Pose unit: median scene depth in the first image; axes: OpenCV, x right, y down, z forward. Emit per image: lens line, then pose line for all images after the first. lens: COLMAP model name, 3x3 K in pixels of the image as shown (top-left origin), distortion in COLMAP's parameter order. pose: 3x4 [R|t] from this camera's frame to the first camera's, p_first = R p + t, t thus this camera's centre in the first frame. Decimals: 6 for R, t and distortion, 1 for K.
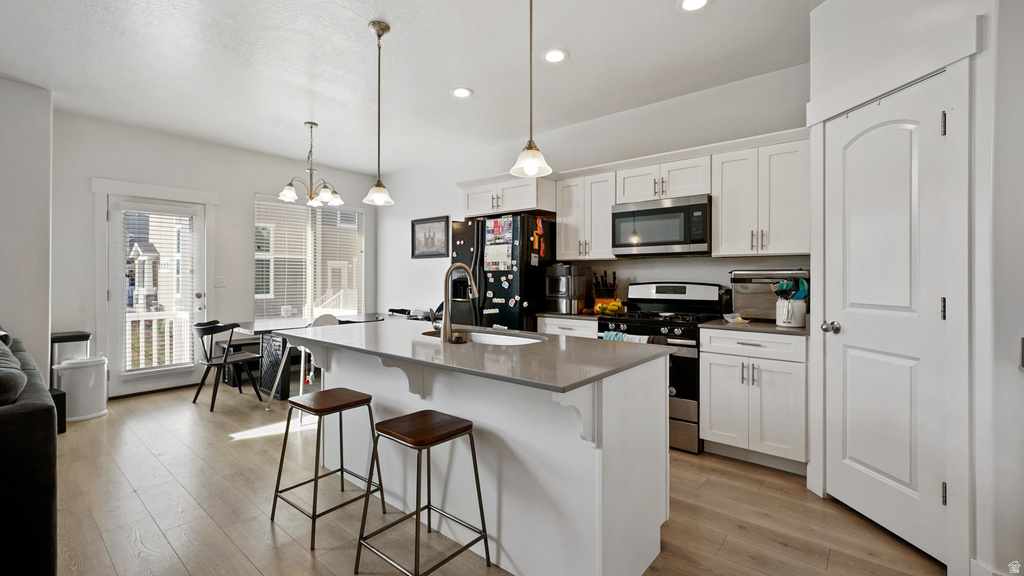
lens RADIAL K [[436.1, 0, 508.9], [0, 436.1, 285.6], [0, 0, 1]] dist [0.001137, 0.000105]
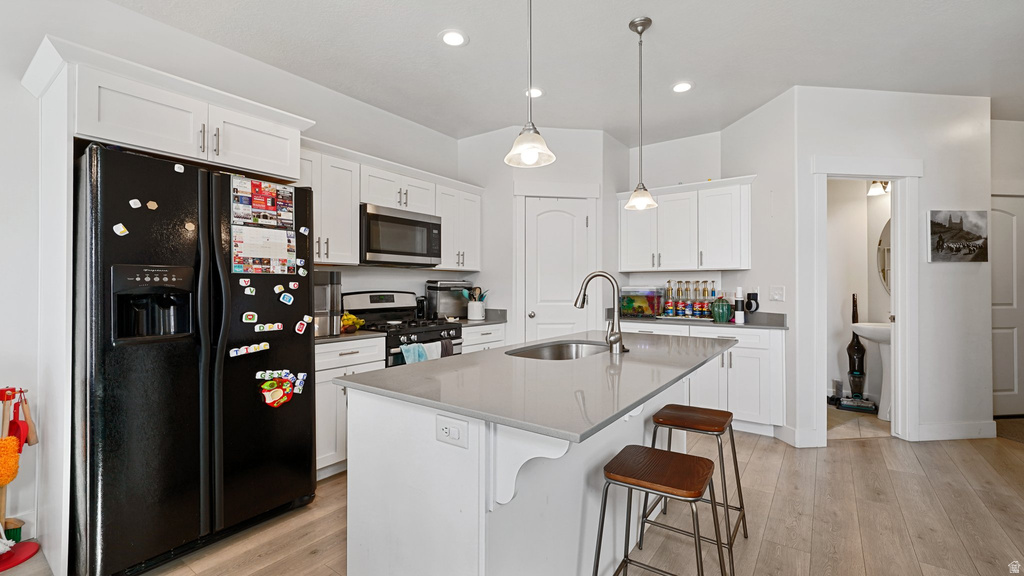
lens RADIAL K [[436.1, 0, 508.9], [0, 436.1, 285.6], [0, 0, 1]] dist [0.001137, 0.000105]
pose [[-0.070736, 0.002525, 0.997492, -0.619482], [0.019453, 0.999810, -0.001151, -0.013136], [-0.997305, 0.019323, -0.070772, 0.744897]]
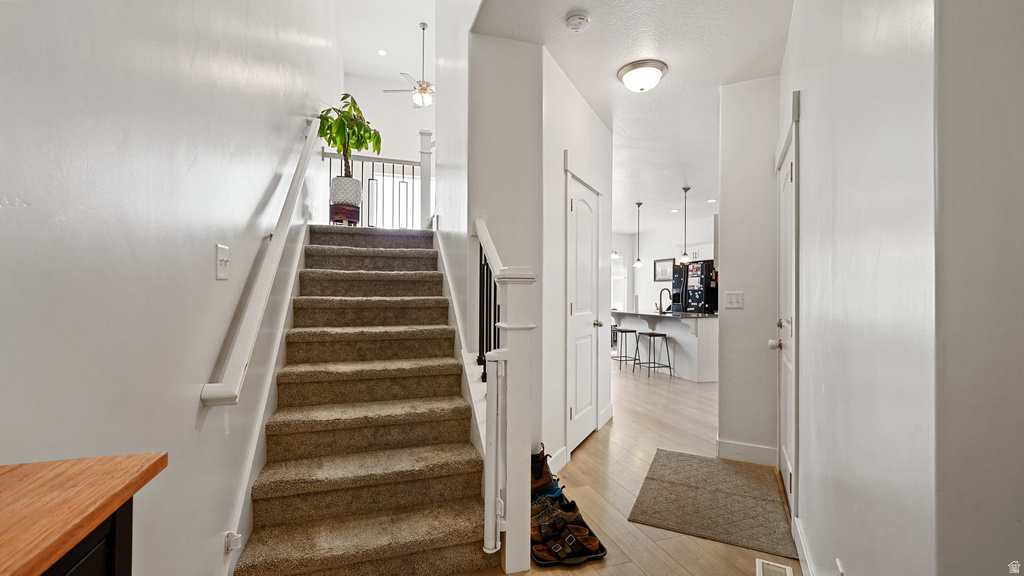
lens RADIAL K [[436.1, 0, 508.9], [0, 436.1, 285.6], [0, 0, 1]] dist [0.001137, 0.000105]
pose [[0.849044, -0.004362, -0.528304, 0.332264], [-0.014162, 0.999419, -0.031013, 0.024115], [0.528132, 0.033814, 0.848489, -1.265938]]
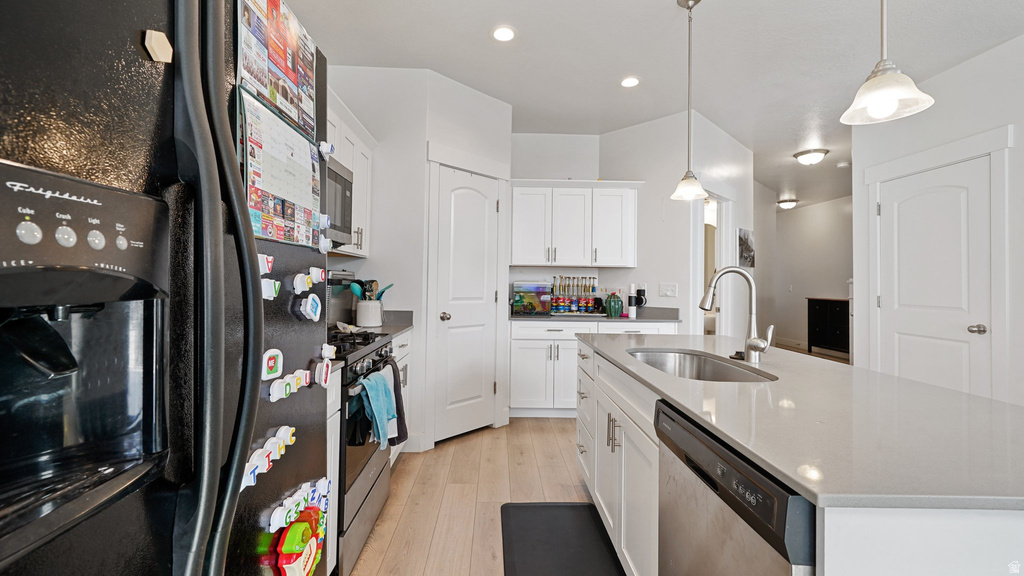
lens RADIAL K [[437.8, 0, 508.7], [0, 437.8, 274.9], [0, 0, 1]] dist [-0.000128, -0.000001]
pose [[-0.667434, 0.001907, 0.744666, -0.260409], [-0.000358, 0.999996, -0.002881, -0.019106], [-0.744669, -0.002190, -0.667431, 1.085647]]
